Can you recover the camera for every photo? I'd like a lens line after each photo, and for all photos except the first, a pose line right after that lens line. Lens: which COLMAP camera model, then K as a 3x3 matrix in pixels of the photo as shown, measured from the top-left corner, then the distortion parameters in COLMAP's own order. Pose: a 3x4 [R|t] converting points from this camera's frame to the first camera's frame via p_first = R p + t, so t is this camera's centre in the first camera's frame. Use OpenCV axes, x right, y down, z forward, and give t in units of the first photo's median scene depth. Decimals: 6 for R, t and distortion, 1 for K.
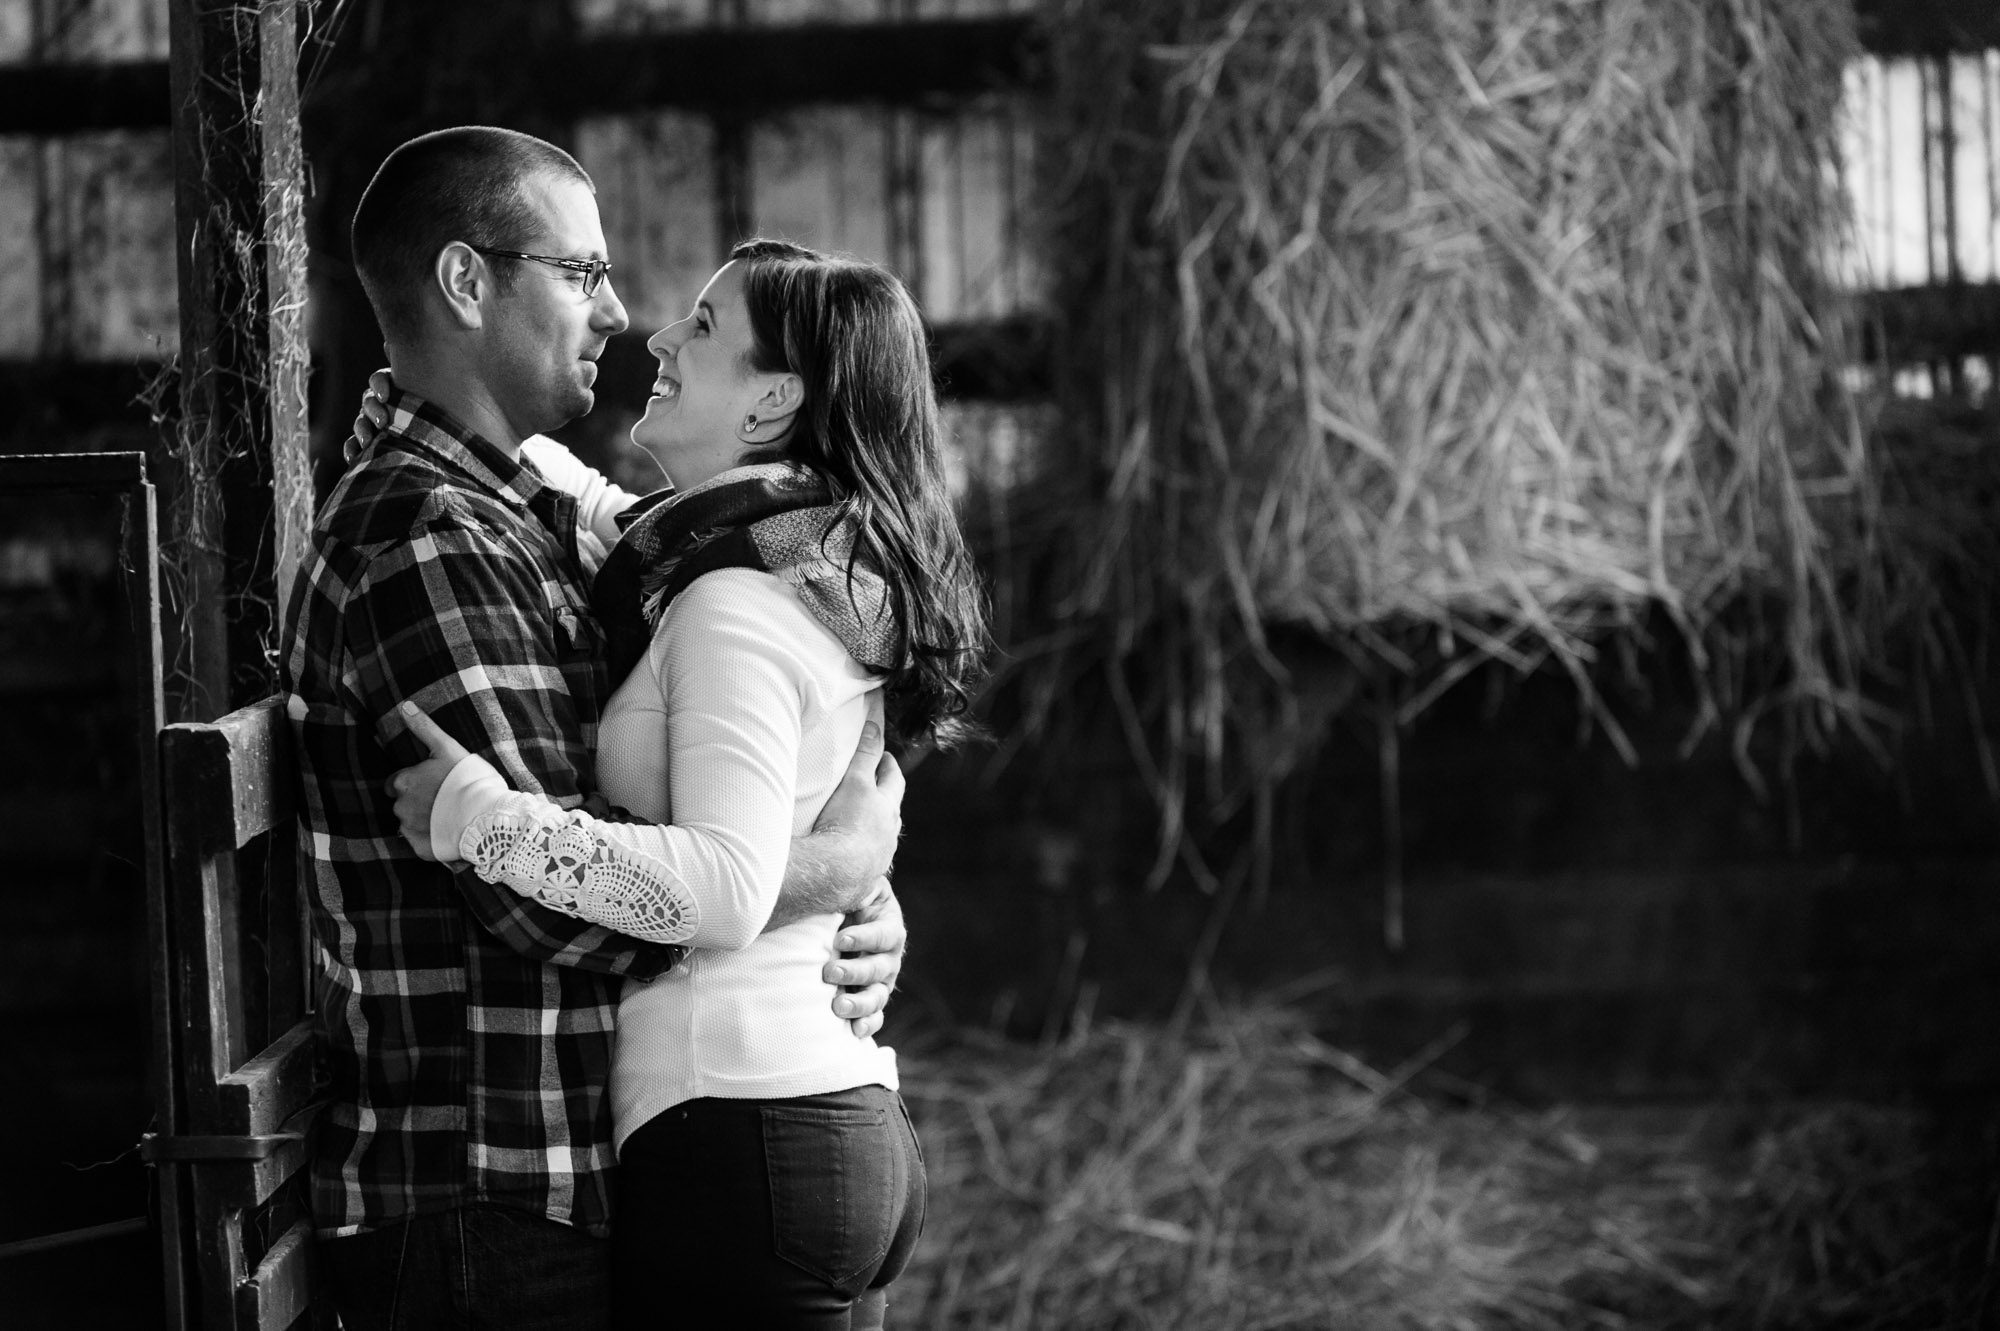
lens RADIAL K [[7371.8, 0, 992.6], [0, 7371.8, 657.6], [0, 0, 1]] dist [-0.447032, 0.000000]
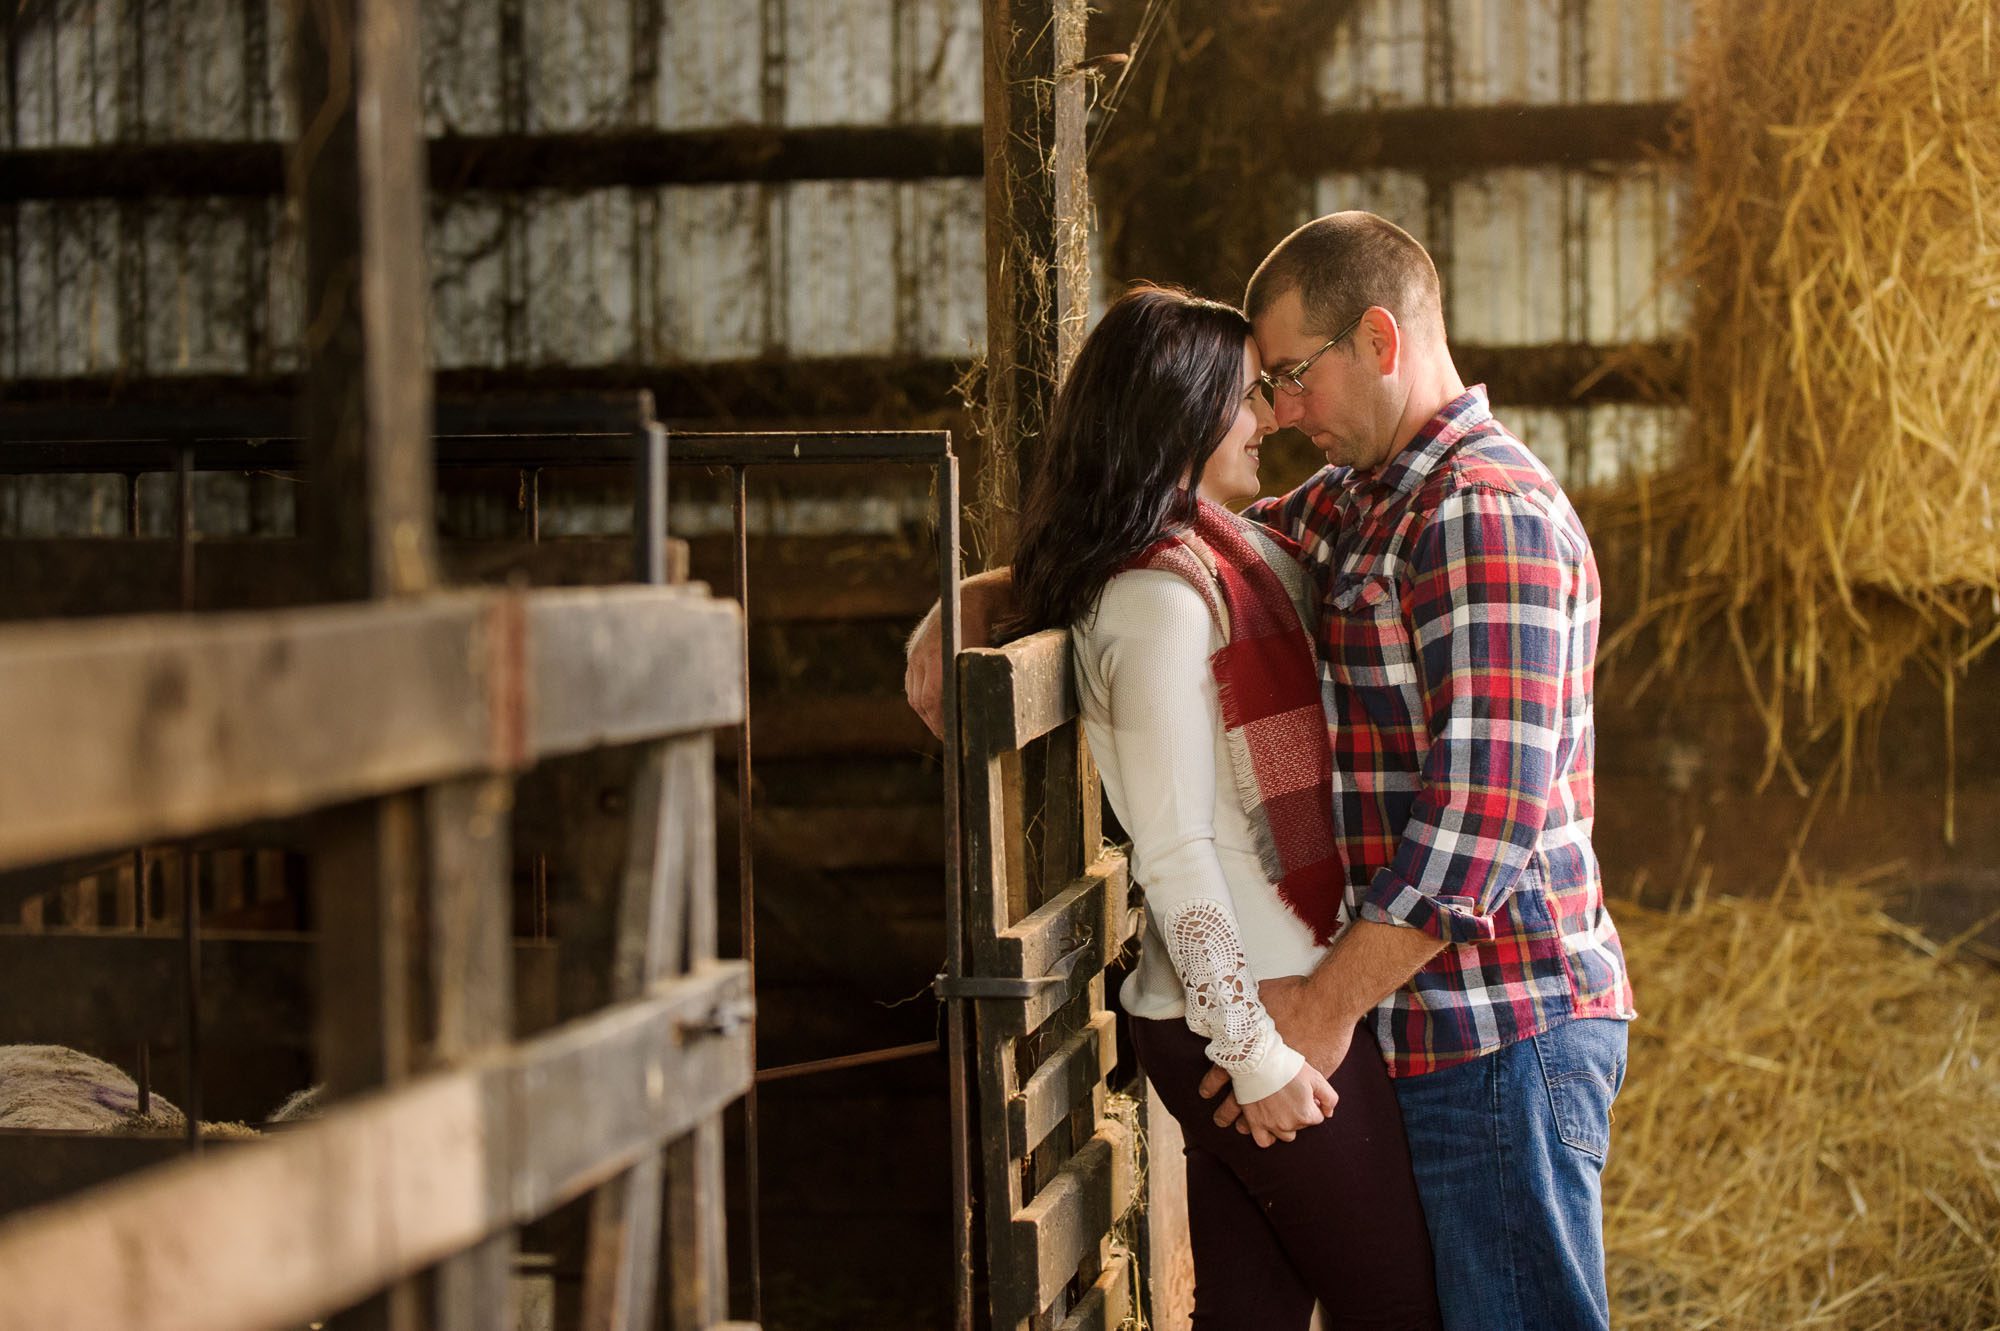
lens RADIAL K [[5935.7, 0, 1004.9], [0, 5935.7, 671.5], [0, 0, 1]] dist [-0.171509, 0.000000]
pose [[0.994456, 0.022389, -0.102739, -0.003070], [-0.021227, 0.999698, 0.012387, 0.000763], [0.102985, -0.010137, 0.994631, -0.024845]]
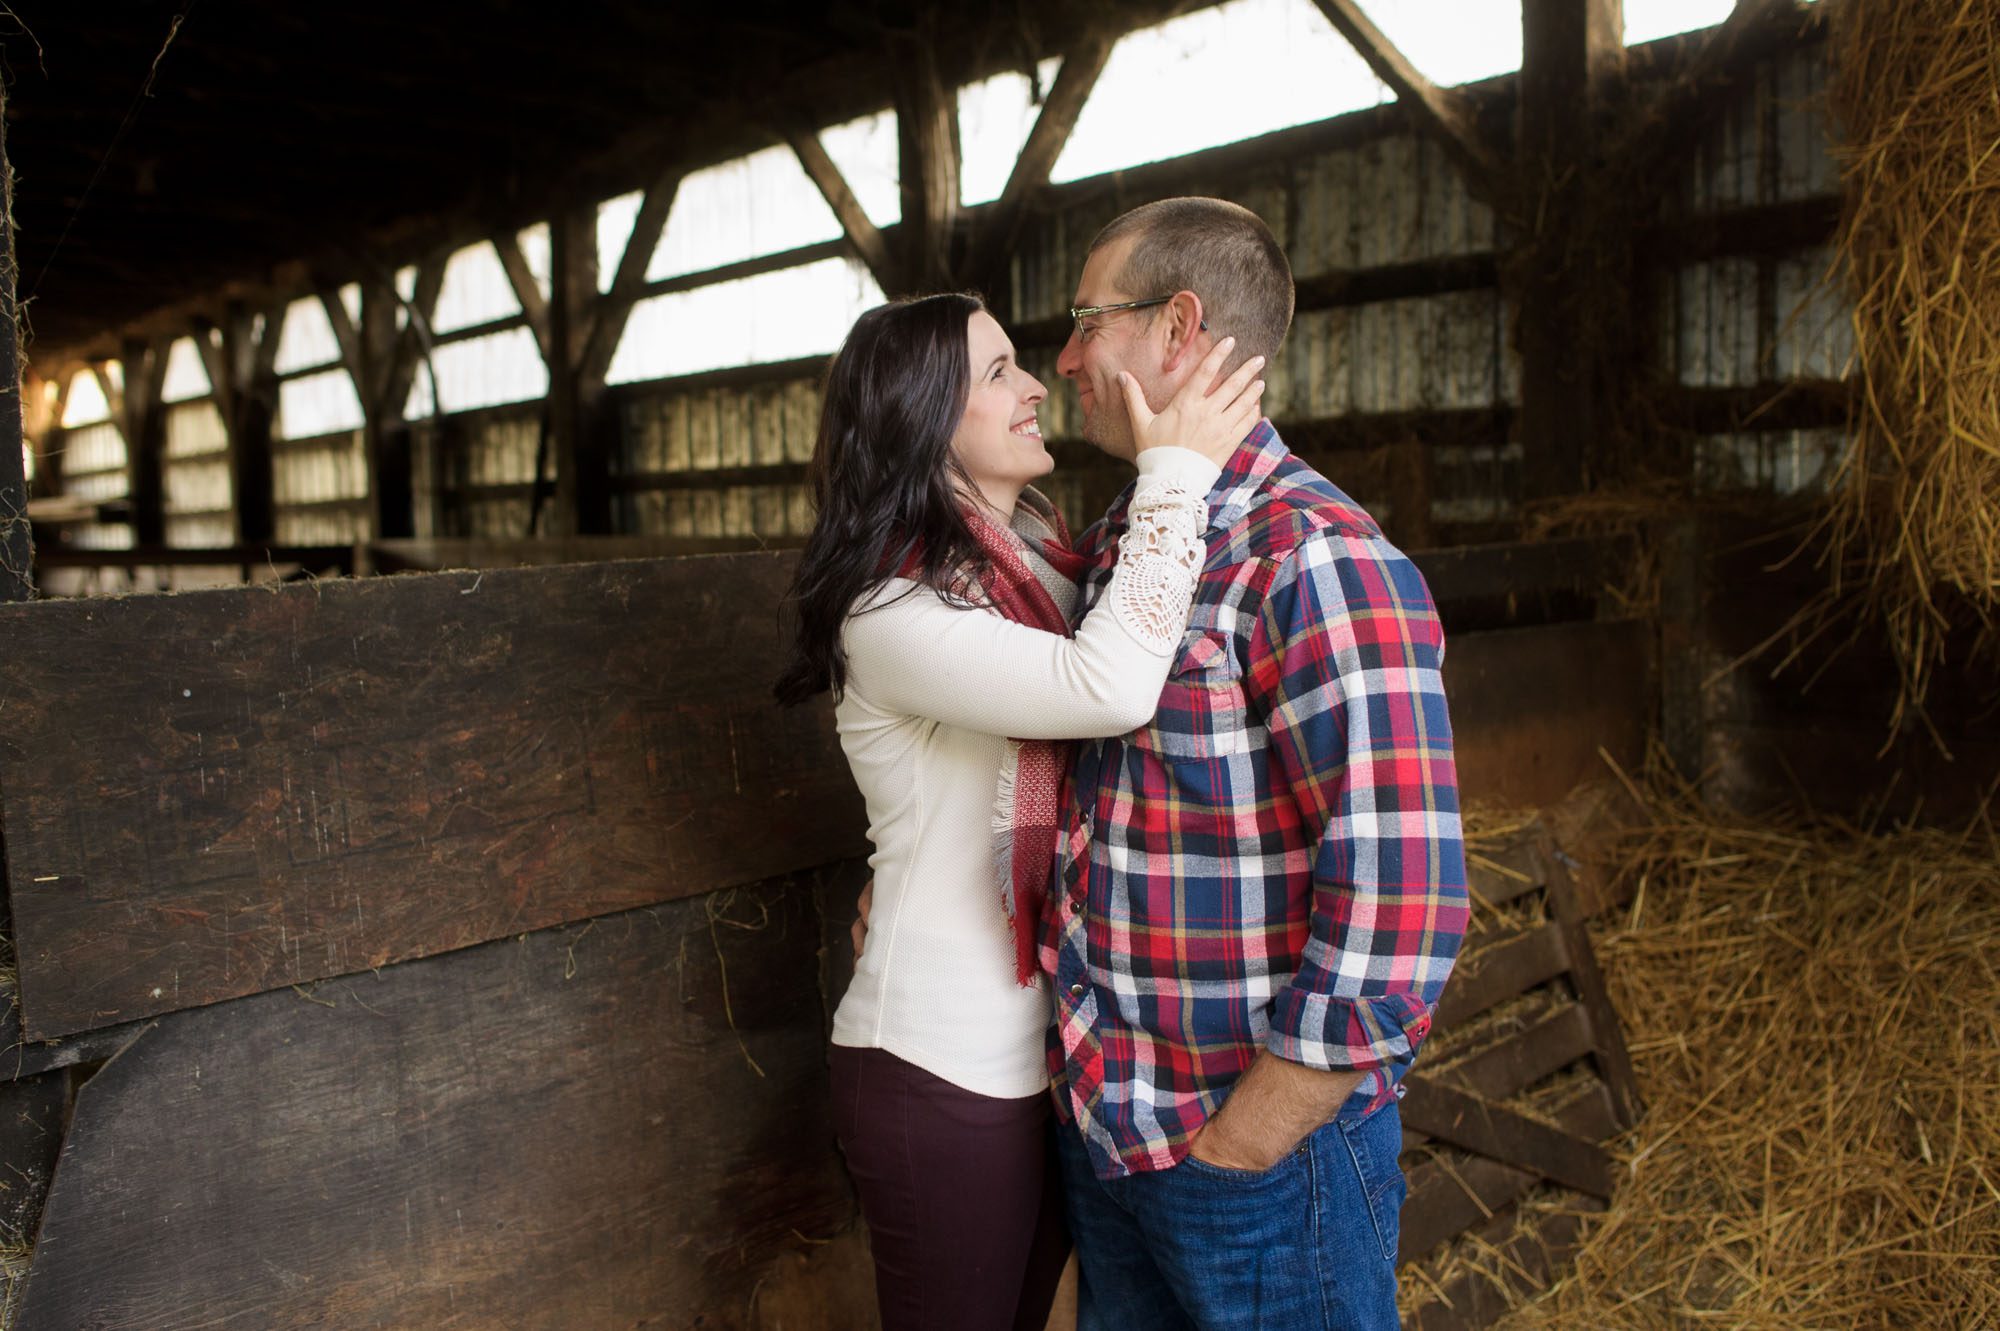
lens RADIAL K [[1712.5, 0, 1001.9], [0, 1712.5, 675.9], [0, 0, 1]] dist [-0.022911, -0.011750]
pose [[0.739665, 0.069742, -0.669352, 0.093767], [0.002088, 0.994373, 0.105915, -0.016494], [0.672972, -0.079739, 0.735357, 0.513053]]
